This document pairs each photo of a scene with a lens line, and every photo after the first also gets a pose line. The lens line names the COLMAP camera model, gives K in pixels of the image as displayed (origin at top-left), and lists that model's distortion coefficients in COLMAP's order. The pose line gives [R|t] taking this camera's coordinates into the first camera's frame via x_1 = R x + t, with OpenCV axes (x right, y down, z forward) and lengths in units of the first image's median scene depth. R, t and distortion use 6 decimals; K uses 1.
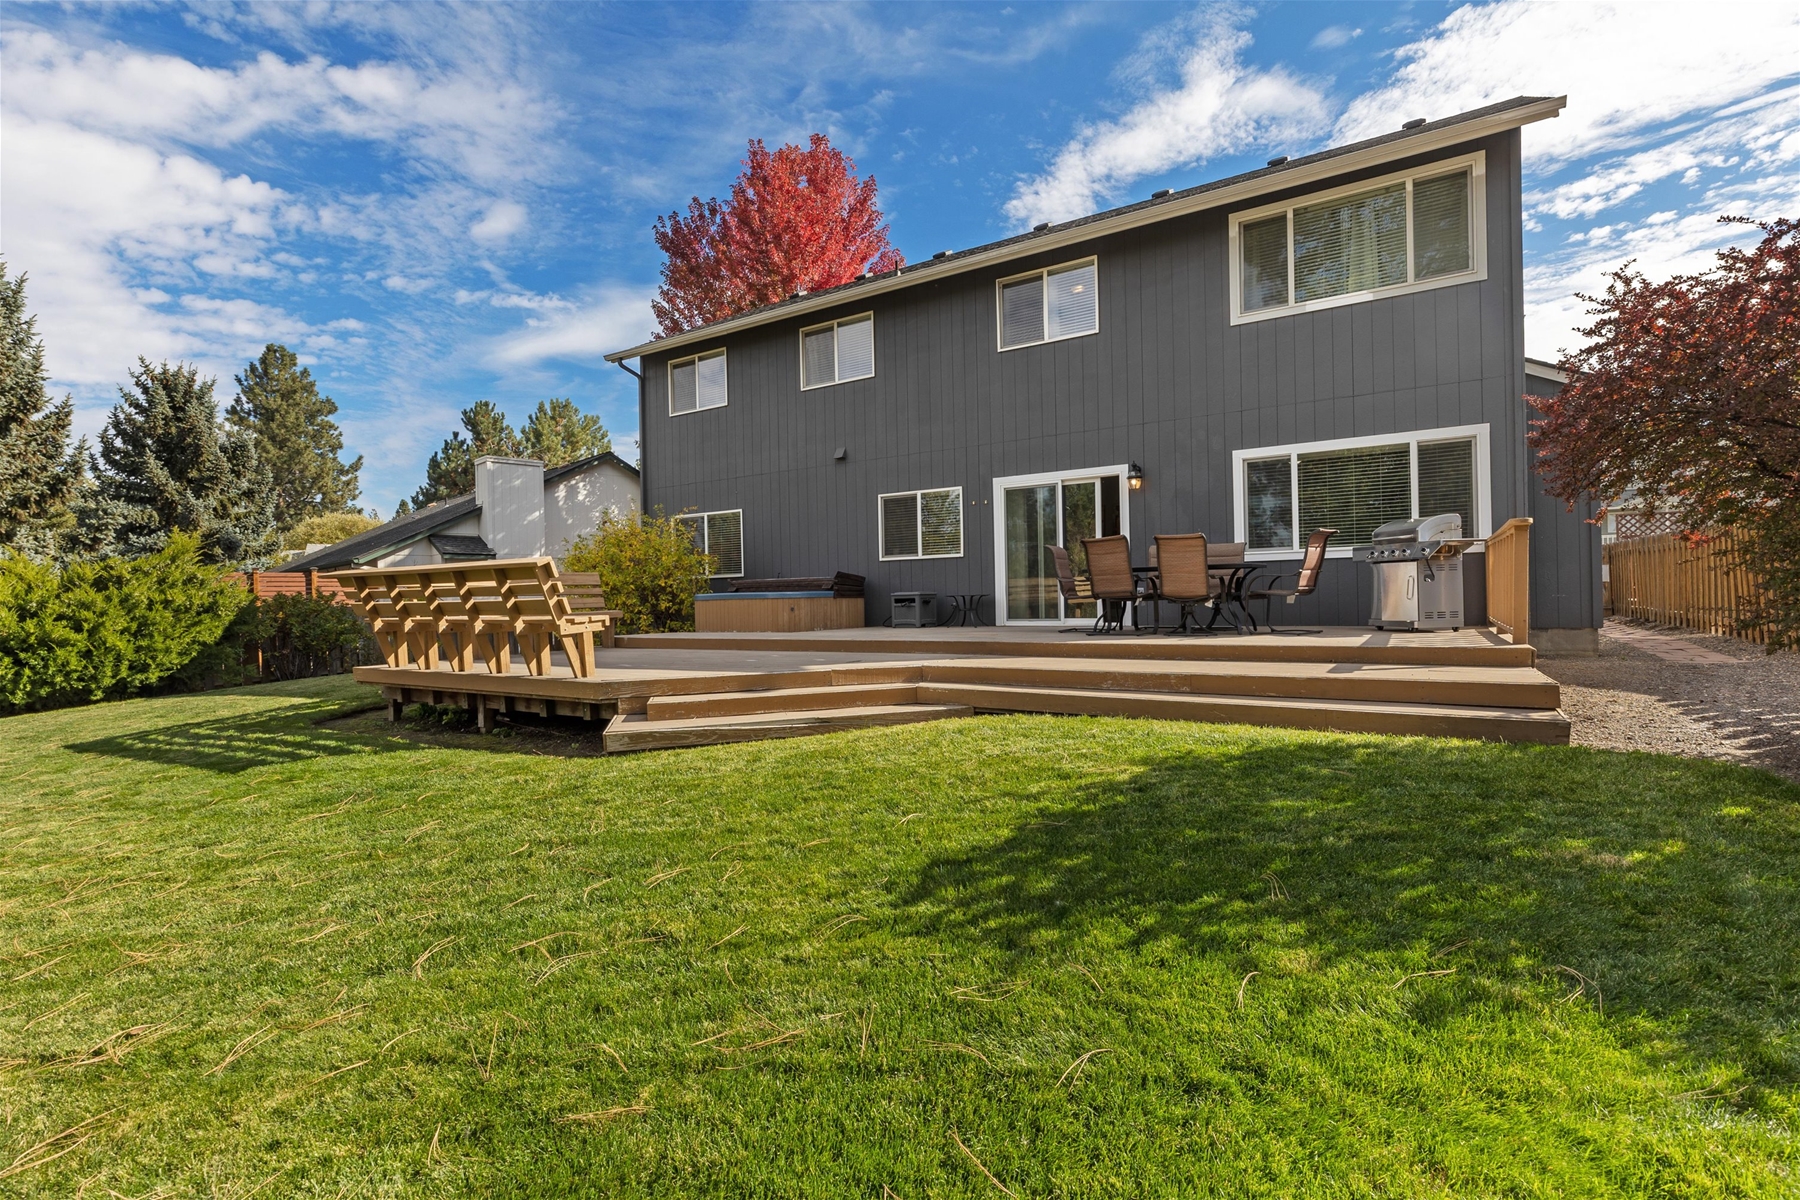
lens RADIAL K [[823.5, 0, 899.4], [0, 823.5, 598.9], [0, 0, 1]] dist [-0.004890, -0.000575]
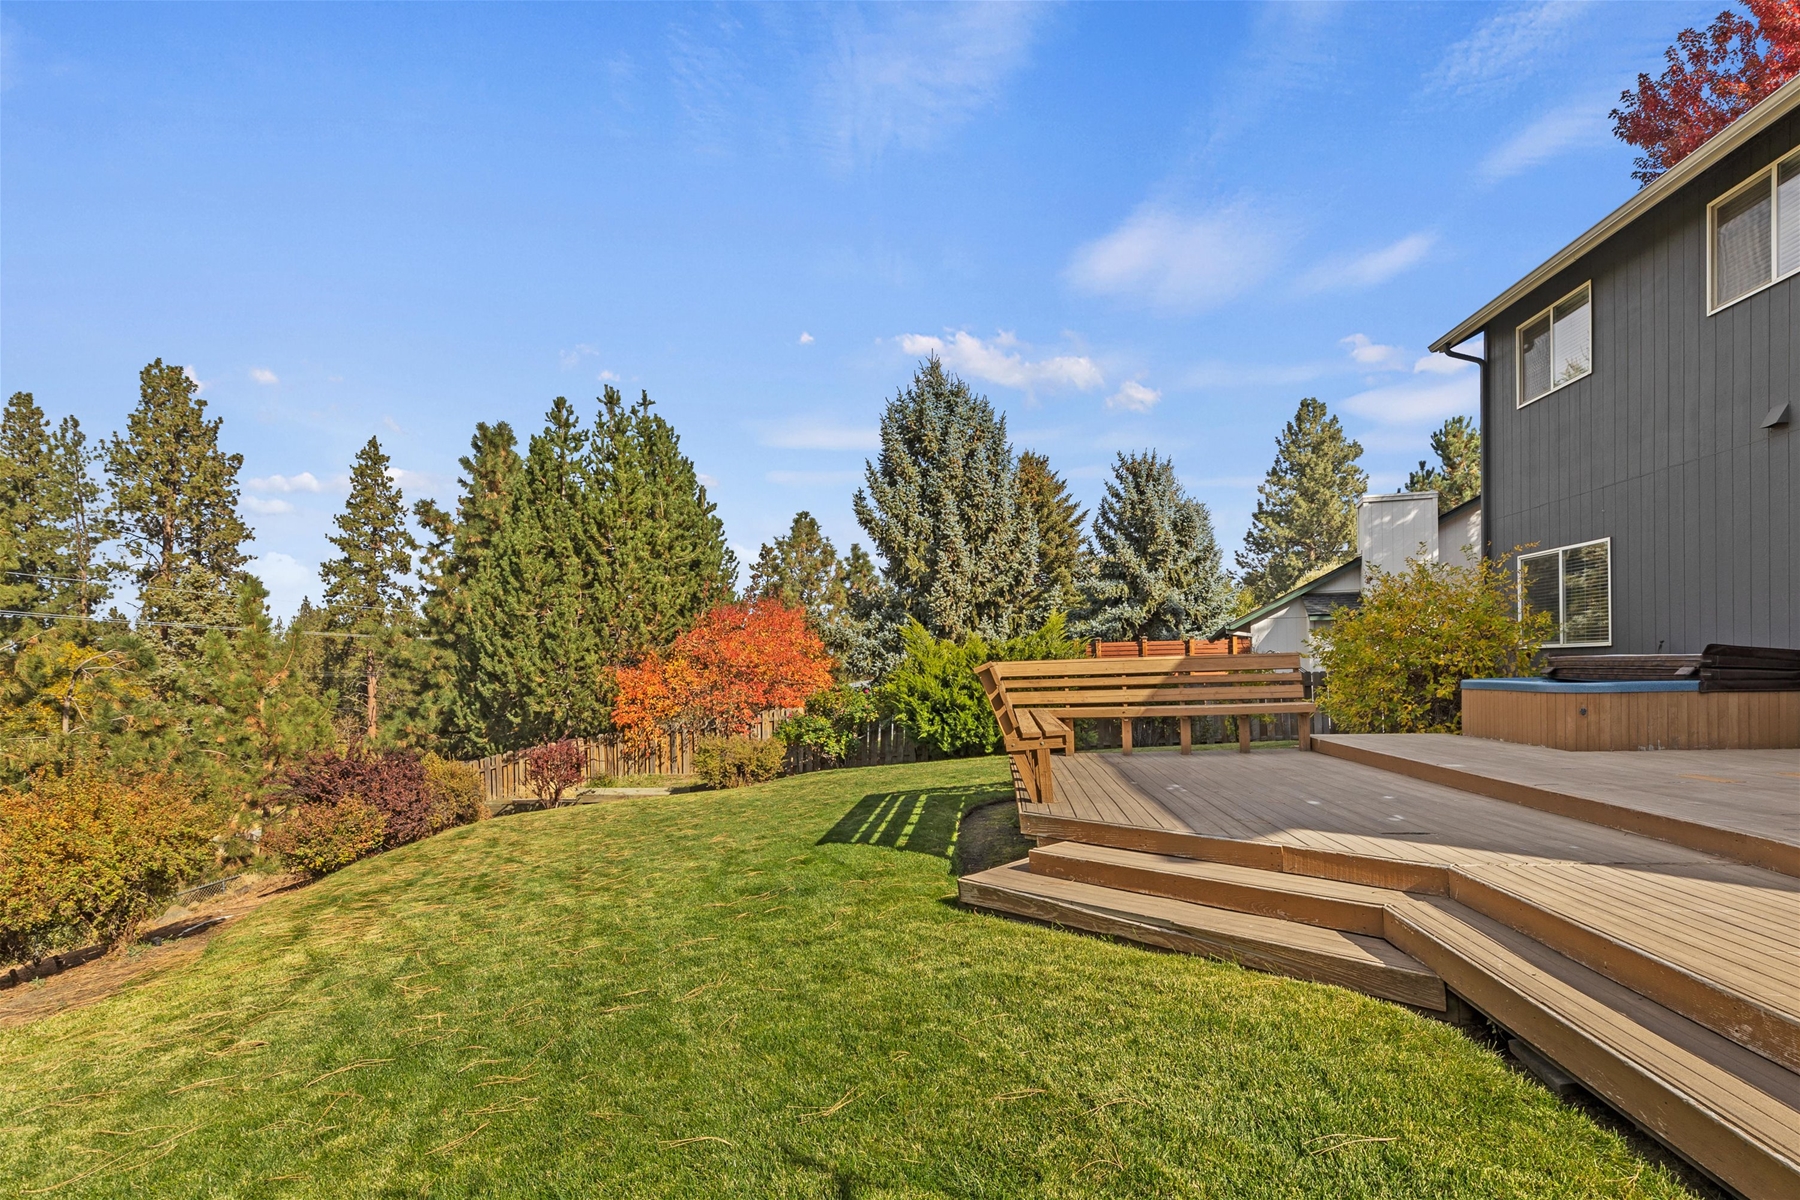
lens RADIAL K [[928.4, 0, 906.9], [0, 928.4, 677.6], [0, 0, 1]] dist [-0.000987, 0.001342]
pose [[0.464320, 0.020002, -0.885442, 0.107132], [0.009242, 0.999581, 0.027426, -0.015972], [0.885619, -0.020918, 0.463941, 0.120499]]
